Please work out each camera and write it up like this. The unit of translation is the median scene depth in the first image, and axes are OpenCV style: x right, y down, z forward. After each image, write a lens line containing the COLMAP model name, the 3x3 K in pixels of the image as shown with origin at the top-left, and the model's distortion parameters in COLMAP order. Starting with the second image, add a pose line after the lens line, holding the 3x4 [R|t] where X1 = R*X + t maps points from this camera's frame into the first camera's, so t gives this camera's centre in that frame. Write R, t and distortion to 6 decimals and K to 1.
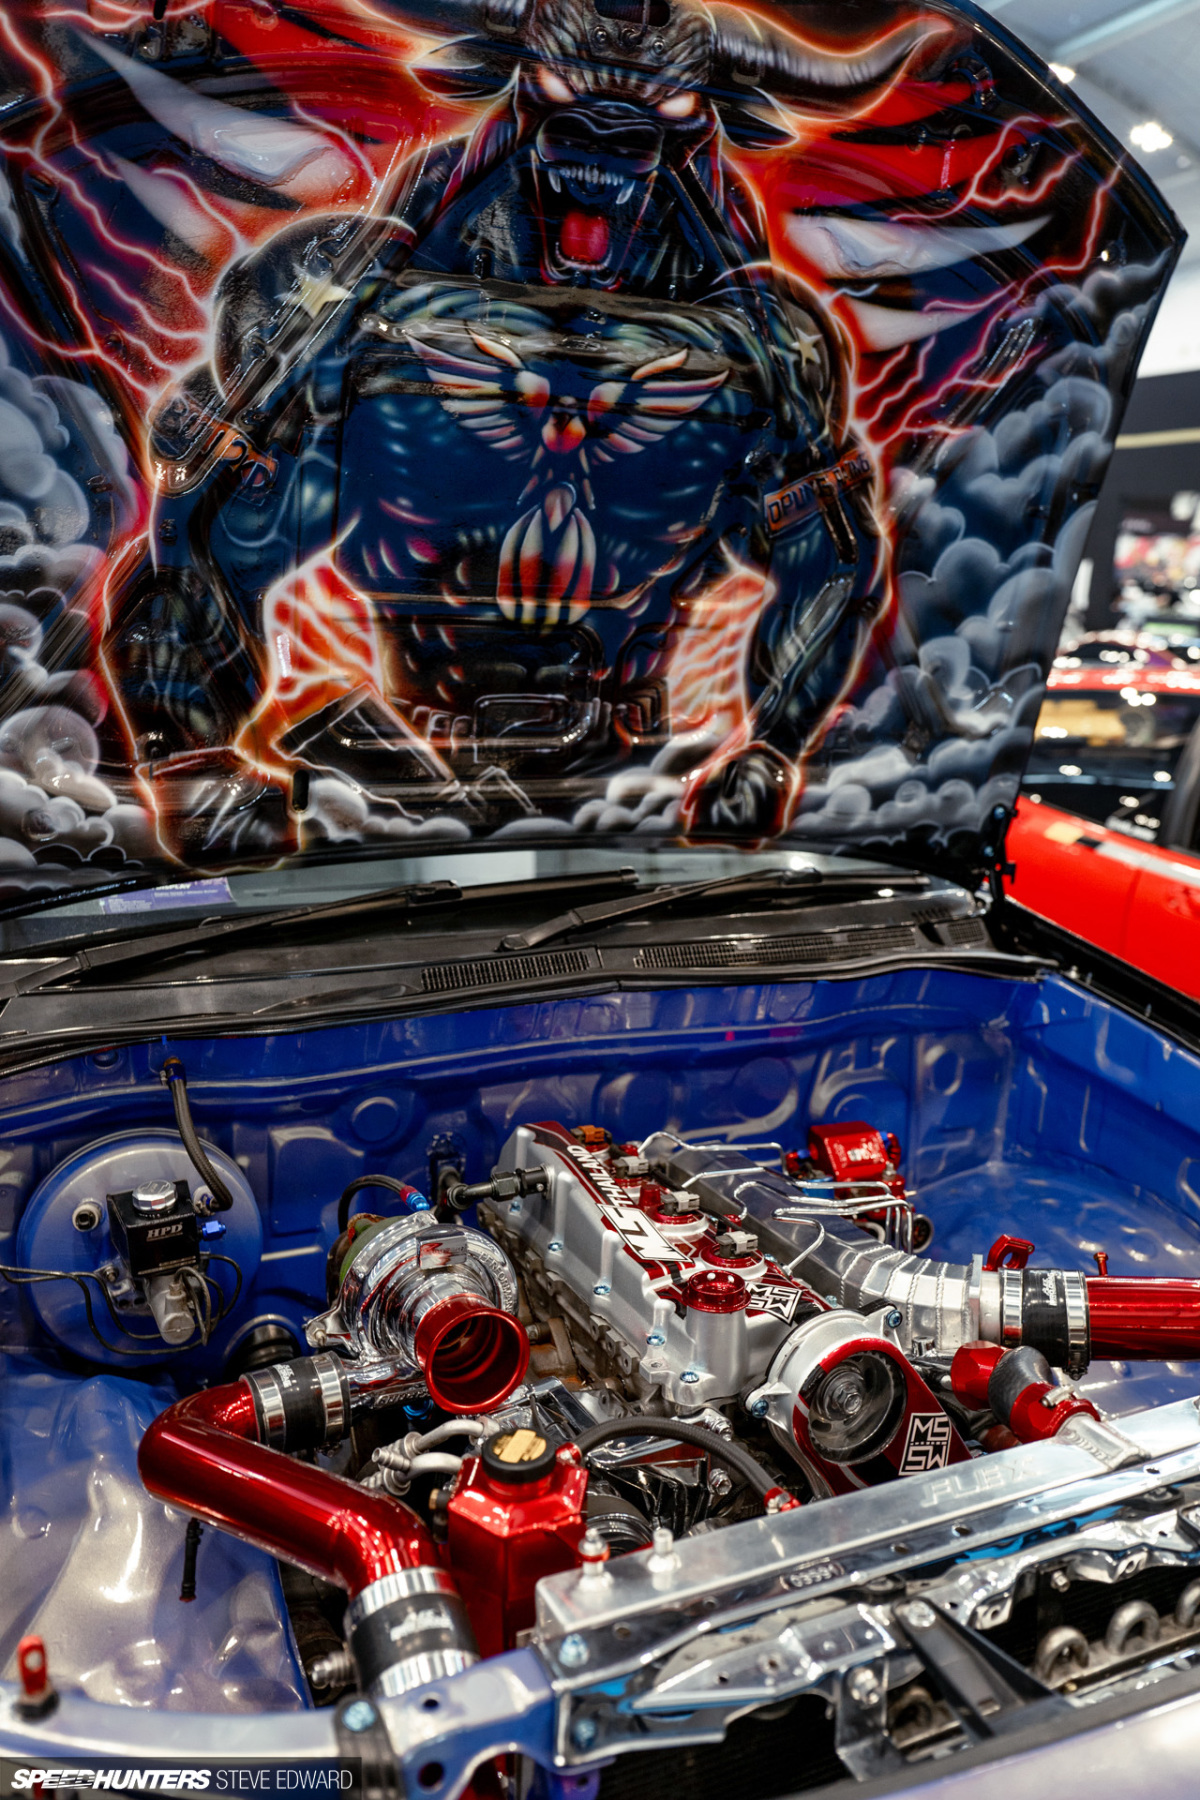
lens RADIAL K [[1435.2, 0, 595.3], [0, 1435.2, 901.5], [0, 0, 1]] dist [-0.003741, -0.001397]
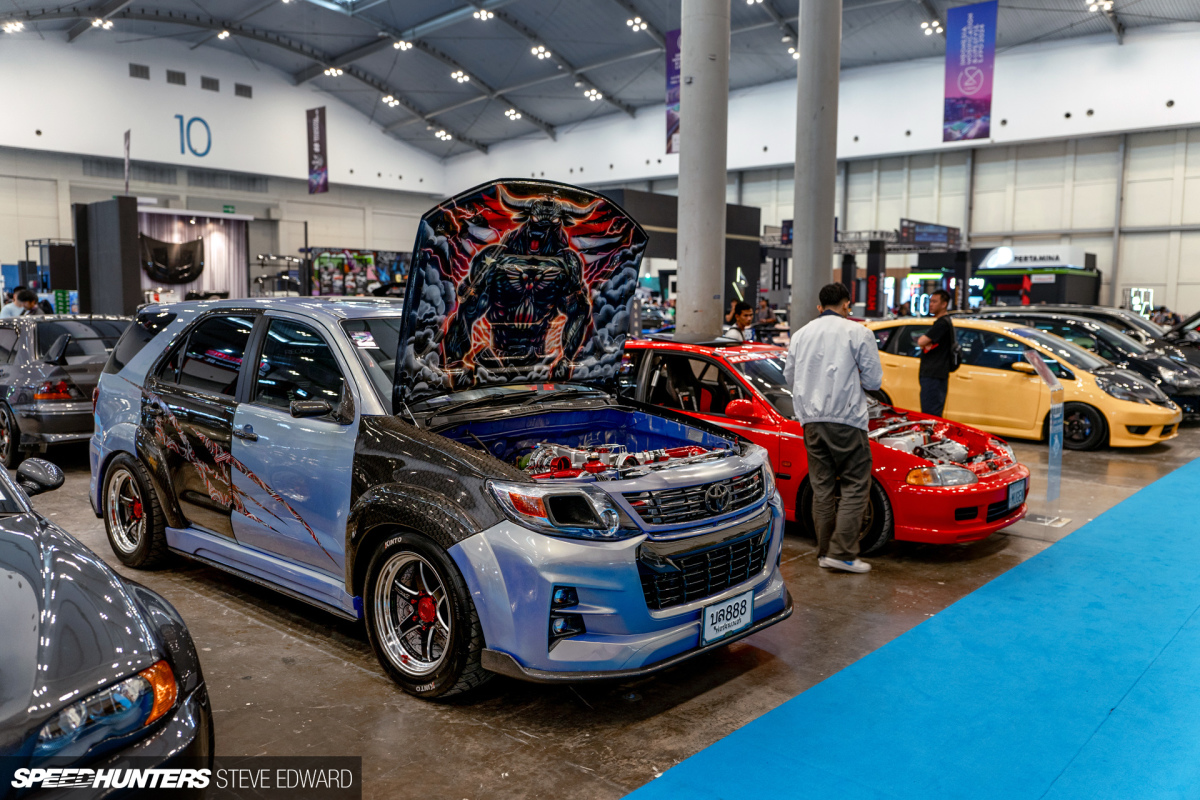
lens RADIAL K [[956.8, 0, 601.7], [0, 956.8, 402.4], [0, 0, 1]] dist [-0.003741, -0.001397]
pose [[0.919676, -0.072686, 0.385891, -0.921042], [0.117866, 0.988502, -0.094713, 0.312496], [-0.374570, 0.132588, 0.917670, -1.630960]]
